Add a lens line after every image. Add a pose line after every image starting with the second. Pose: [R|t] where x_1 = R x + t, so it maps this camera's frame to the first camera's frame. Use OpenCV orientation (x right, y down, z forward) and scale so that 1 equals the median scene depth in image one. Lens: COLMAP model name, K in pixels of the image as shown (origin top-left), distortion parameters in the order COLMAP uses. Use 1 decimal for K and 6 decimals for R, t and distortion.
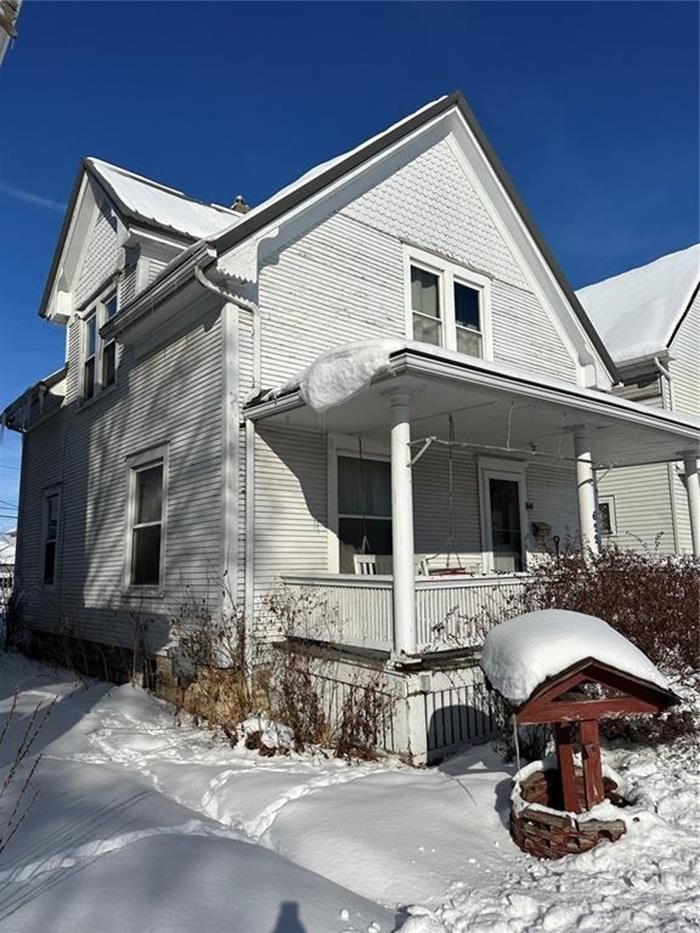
lens RADIAL K [[657.9, 0, 354.2], [0, 657.9, 469.6], [0, 0, 1]] dist [0.041890, -0.008924]
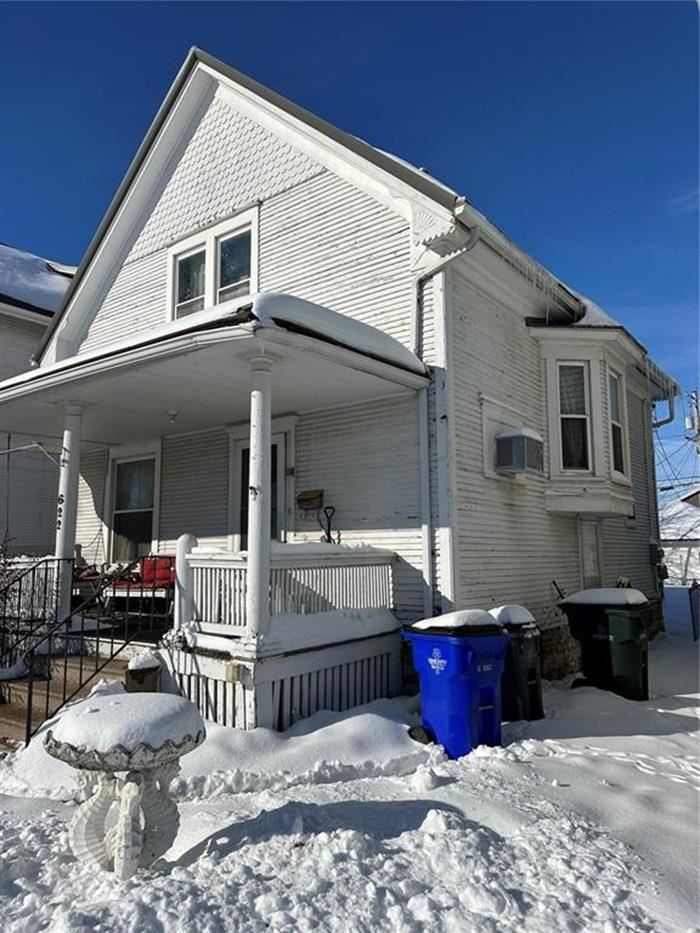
lens RADIAL K [[657.9, 0, 350.4], [0, 657.9, 460.5], [0, 0, 1]] dist [0.041890, -0.008924]
pose [[0.225881, -0.124224, -0.966202, 1.099688], [0.155590, 0.983704, -0.090100, 0.131607], [0.961649, -0.129979, 0.241528, 0.956662]]
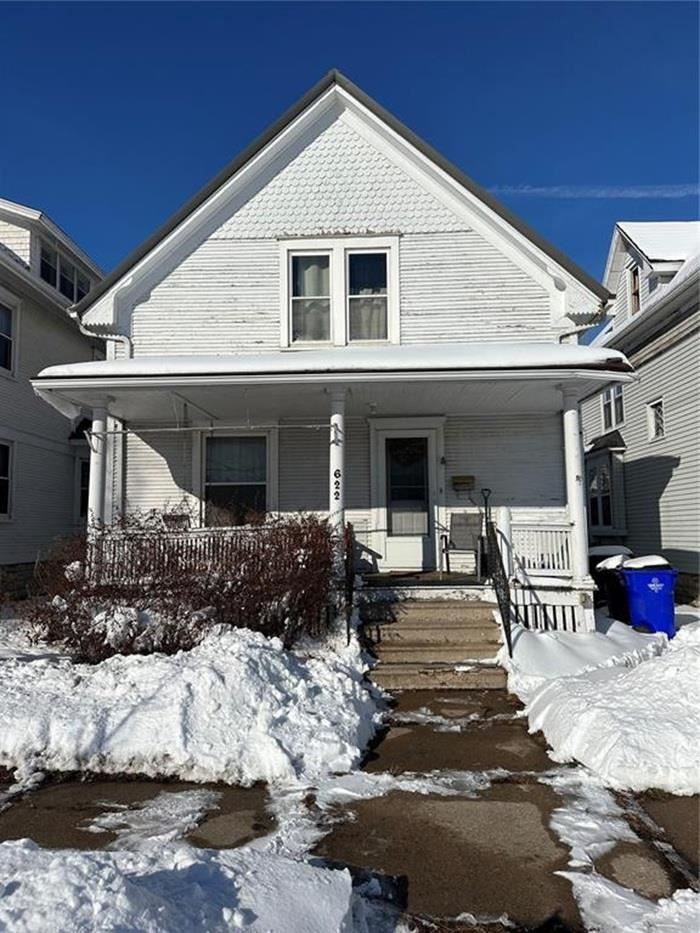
lens RADIAL K [[657.9, 0, 343.7], [0, 657.9, 469.5], [0, 0, 1]] dist [0.041890, -0.008924]
pose [[0.745235, -0.055332, -0.664502, 0.869889], [0.101036, 0.994415, 0.030509, 0.025521], [0.659103, -0.089875, 0.746663, 0.182991]]
